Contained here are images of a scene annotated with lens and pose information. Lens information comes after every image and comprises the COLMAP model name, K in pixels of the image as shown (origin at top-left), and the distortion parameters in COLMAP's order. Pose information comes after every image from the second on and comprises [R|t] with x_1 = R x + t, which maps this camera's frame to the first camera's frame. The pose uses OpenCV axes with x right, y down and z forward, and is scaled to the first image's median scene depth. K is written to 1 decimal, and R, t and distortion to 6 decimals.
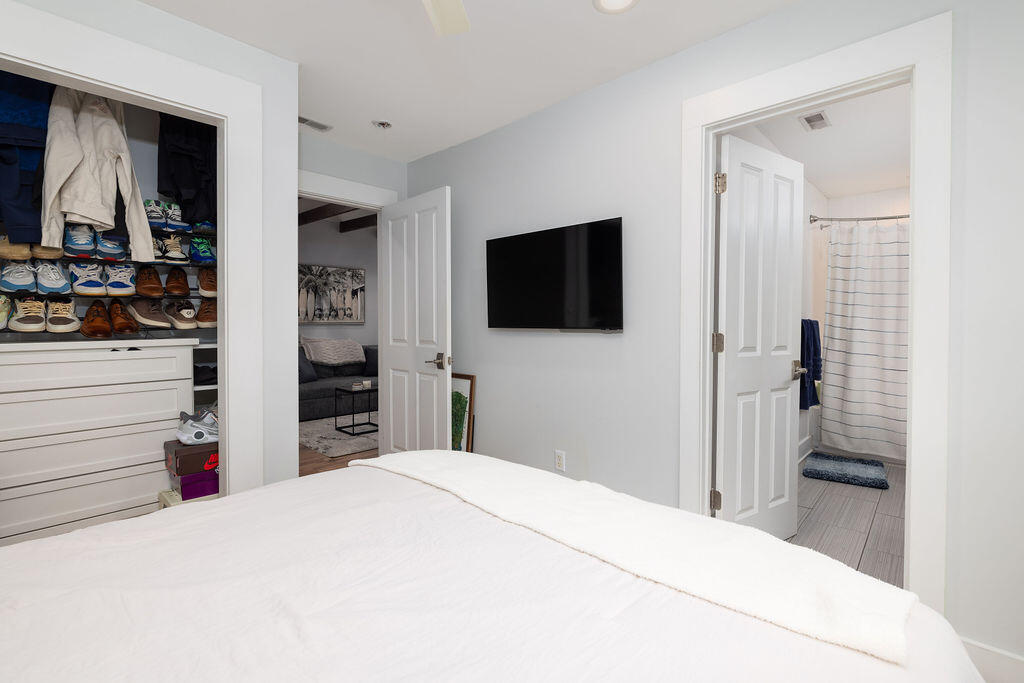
lens RADIAL K [[489.4, 0, 512.0], [0, 489.4, 341.5], [0, 0, 1]] dist [-0.002137, -0.000359]
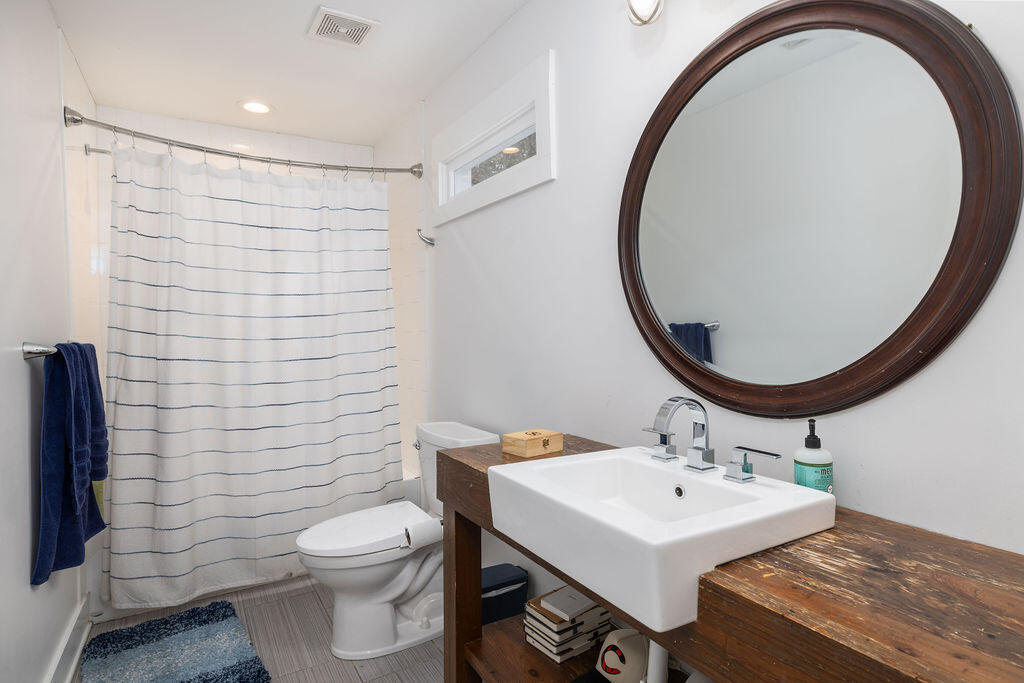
lens RADIAL K [[551.4, 0, 512.0], [0, 551.4, 341.5], [0, 0, 1]] dist [0.005168, 0.000295]
pose [[0.320122, -0.009383, 0.947330, 0.272749], [0.047602, 0.998847, -0.006193, -0.023305], [-0.946180, 0.047078, 0.320200, 0.484008]]
